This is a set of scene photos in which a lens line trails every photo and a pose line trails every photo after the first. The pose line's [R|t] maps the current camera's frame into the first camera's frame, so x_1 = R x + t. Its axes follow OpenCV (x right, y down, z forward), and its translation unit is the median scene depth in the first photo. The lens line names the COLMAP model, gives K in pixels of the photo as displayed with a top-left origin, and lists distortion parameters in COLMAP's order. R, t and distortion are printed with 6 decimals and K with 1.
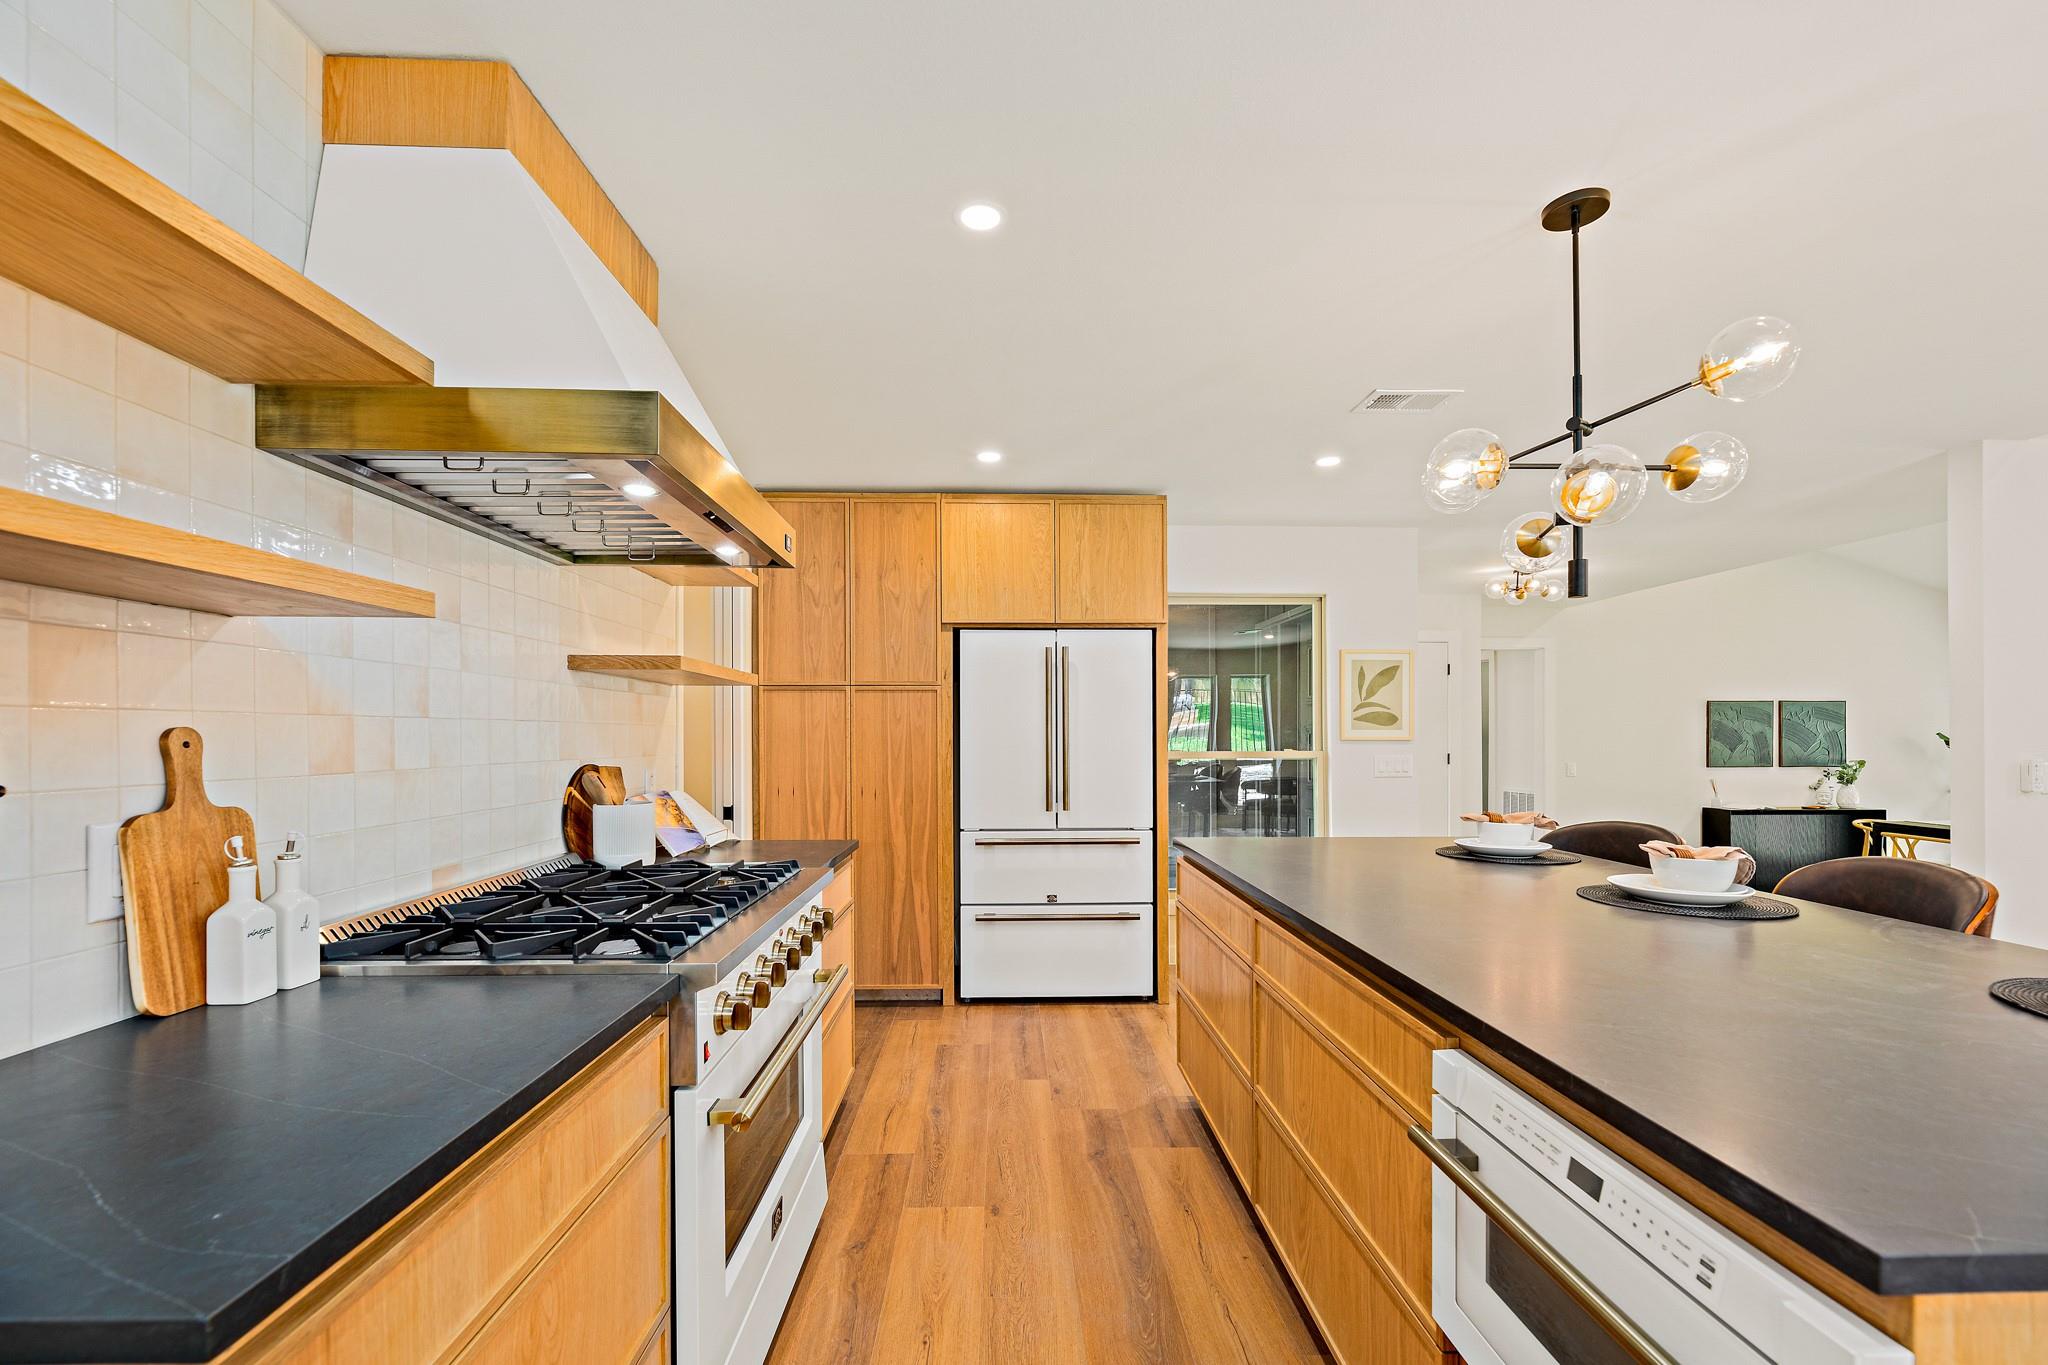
lens RADIAL K [[851.7, 0, 1022.9], [0, 851.7, 736.6], [0, 0, 1]] dist [0.001982, -0.003754]
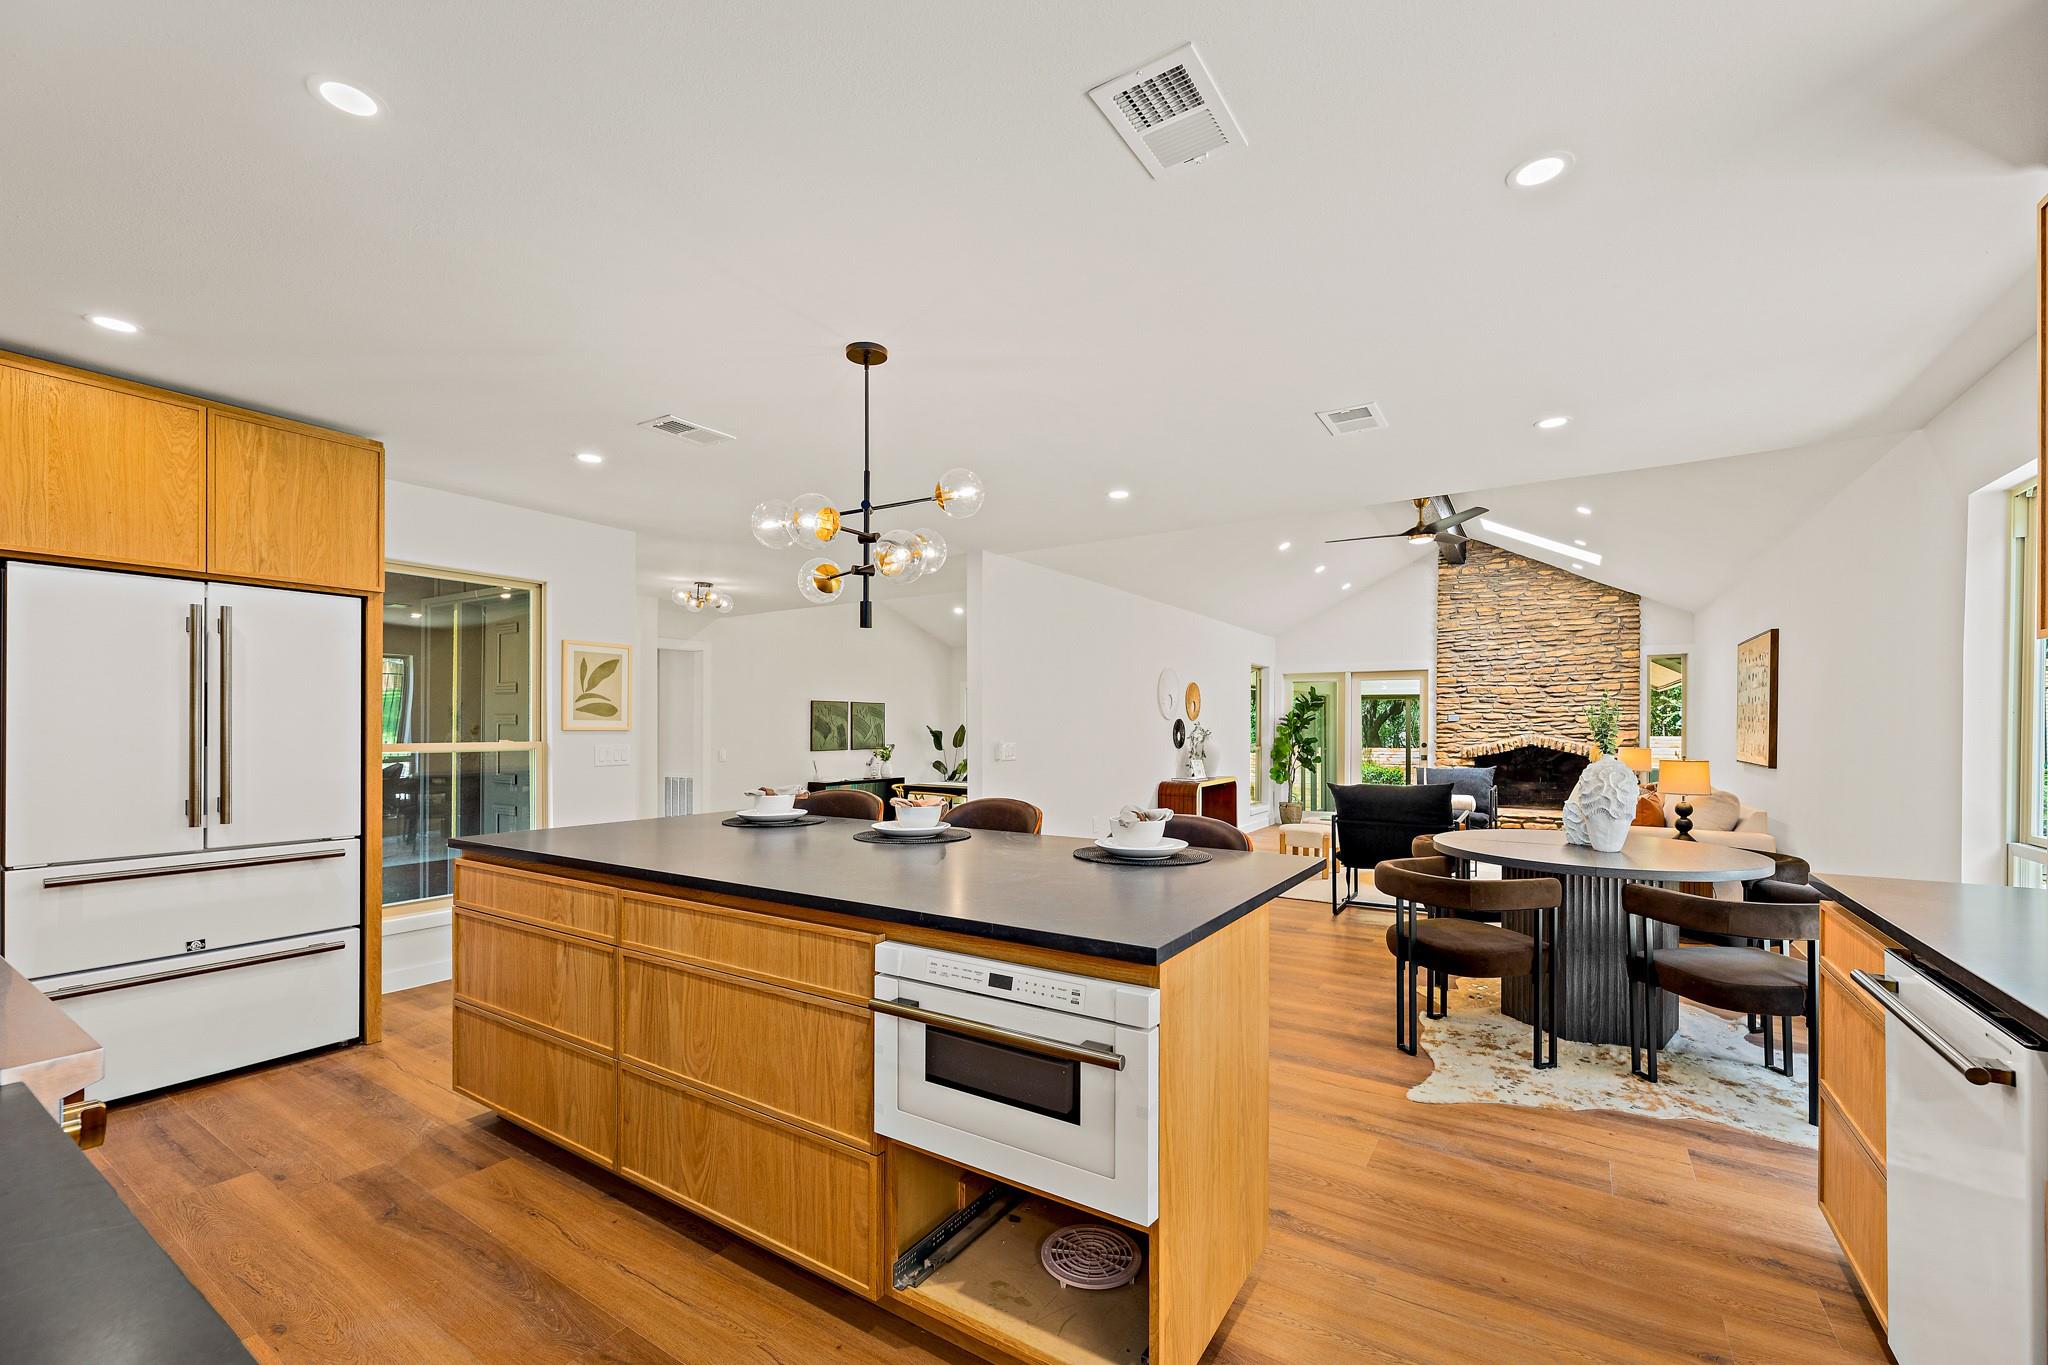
lens RADIAL K [[847.7, 0, 1014.1], [0, 847.7, 725.3], [0, 0, 1]] dist [0.002597, -0.000160]
pose [[0.570632, 0.004028, 0.821196, -0.168465], [-0.001538, 0.999991, -0.003836, 0.001332], [-0.821205, 0.000926, 0.570633, -0.001595]]
